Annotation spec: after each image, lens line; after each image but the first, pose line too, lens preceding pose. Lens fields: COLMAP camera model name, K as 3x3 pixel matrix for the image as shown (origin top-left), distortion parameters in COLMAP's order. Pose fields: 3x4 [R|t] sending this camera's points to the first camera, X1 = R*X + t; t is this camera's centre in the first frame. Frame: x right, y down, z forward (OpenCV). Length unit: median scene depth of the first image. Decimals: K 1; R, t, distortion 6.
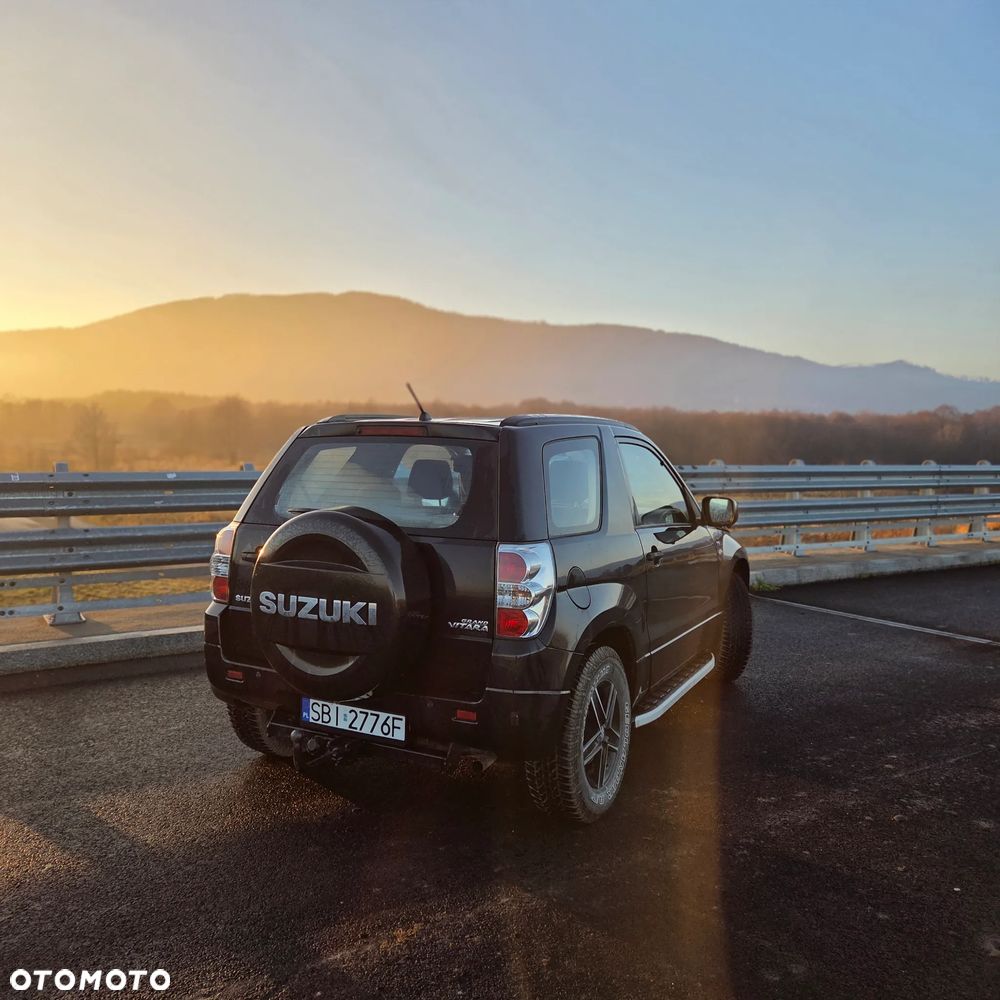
lens RADIAL K [[887.1, 0, 500.0], [0, 887.1, 500.0], [0, 0, 1]] dist [0.094760, -0.093021]
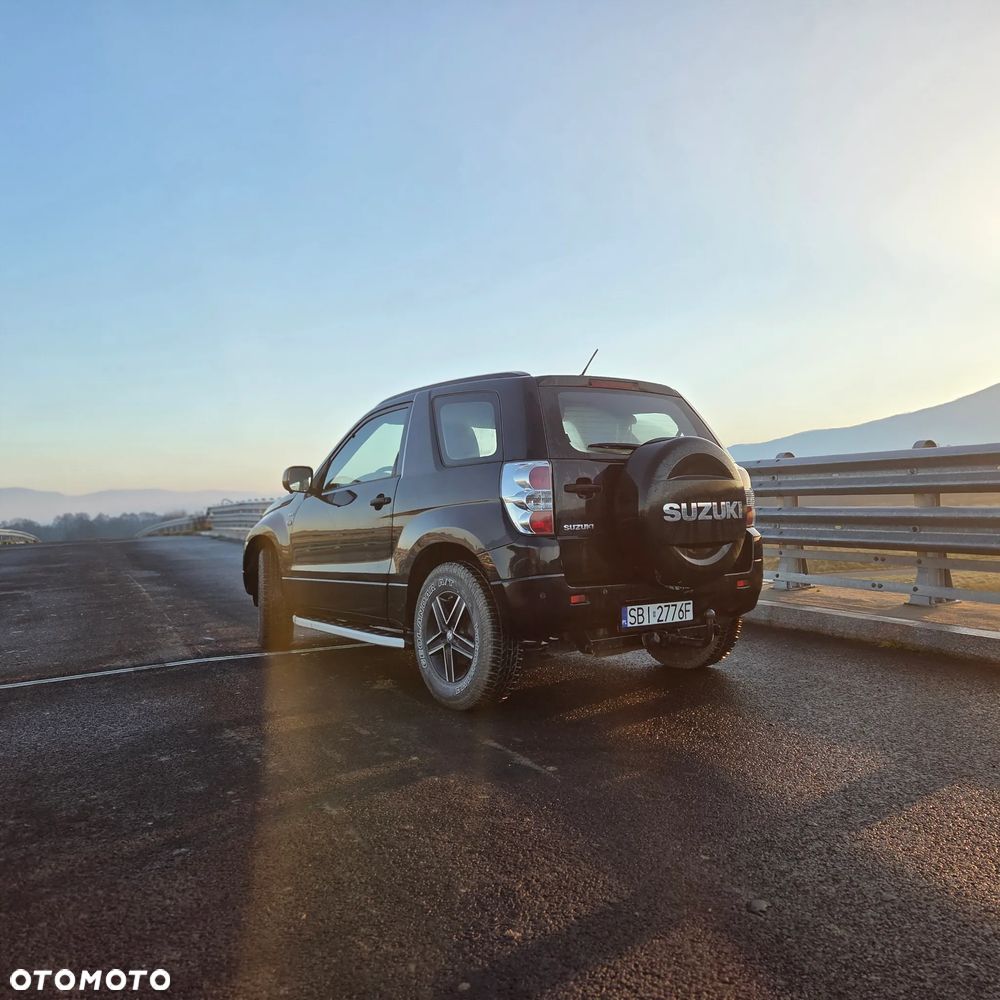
lens RADIAL K [[887.1, 0, 500.0], [0, 887.1, 500.0], [0, 0, 1]] dist [0.094760, -0.093021]
pose [[0.442702, -0.011535, 0.896594, -1.376652], [0.090421, 0.995395, -0.031840, 0.111613], [-0.892098, 0.095166, 0.441706, 0.654505]]
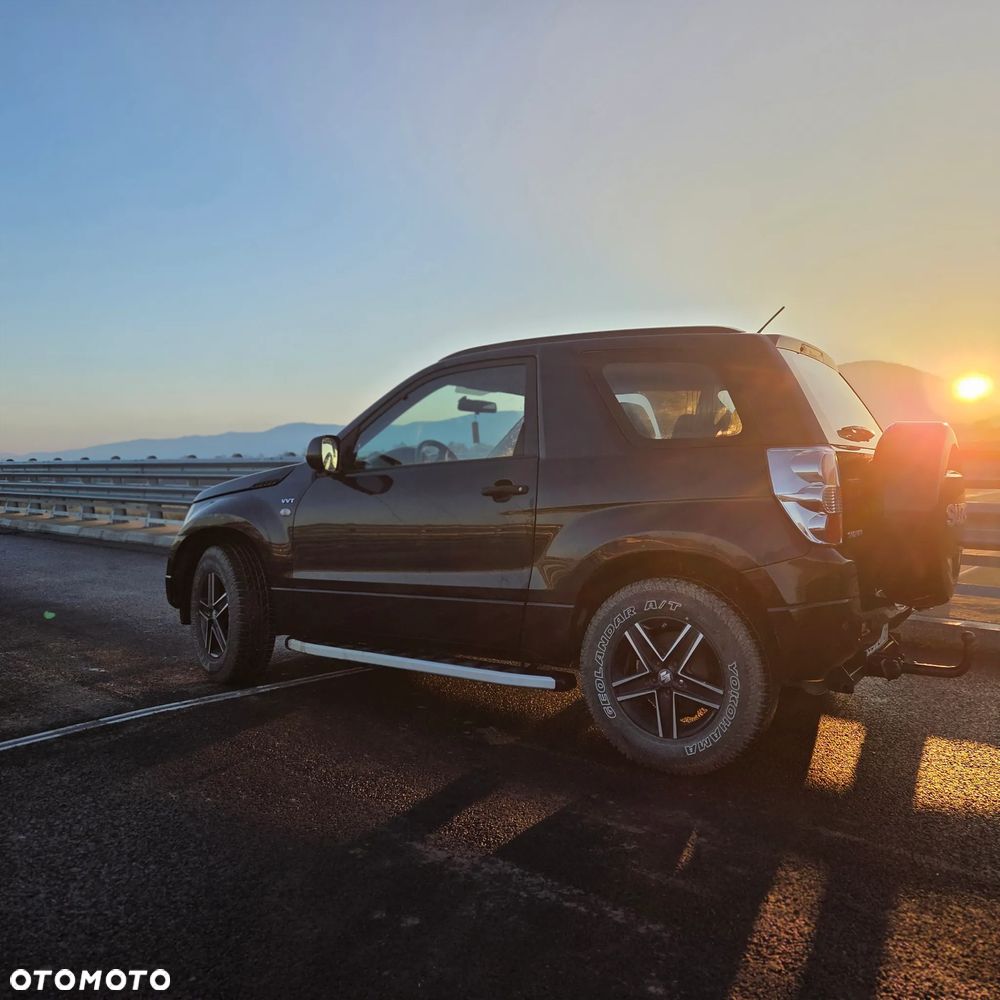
lens RADIAL K [[887.1, 0, 500.0], [0, 887.1, 500.0], [0, 0, 1]] dist [0.094760, -0.093021]
pose [[0.111963, -0.047552, 0.992574, -1.243980], [0.081663, 0.995916, 0.038501, 0.031786], [-0.990351, 0.076746, 0.115389, 1.258848]]
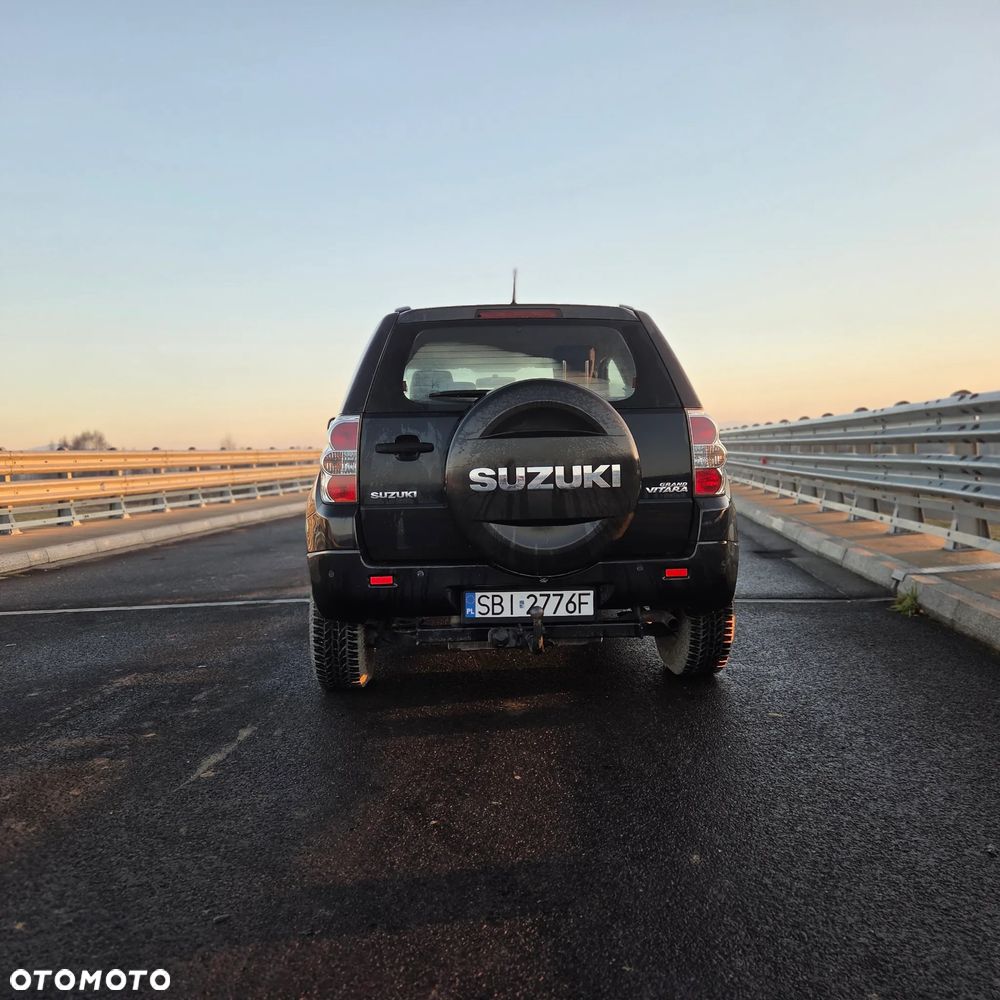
lens RADIAL K [[887.1, 0, 500.0], [0, 887.1, 500.0], [0, 0, 1]] dist [0.094760, -0.093021]
pose [[0.855056, -0.056813, 0.515414, -0.697937], [0.066104, 0.997813, 0.000322, 0.132074], [-0.514305, 0.033796, 0.856941, 0.190284]]
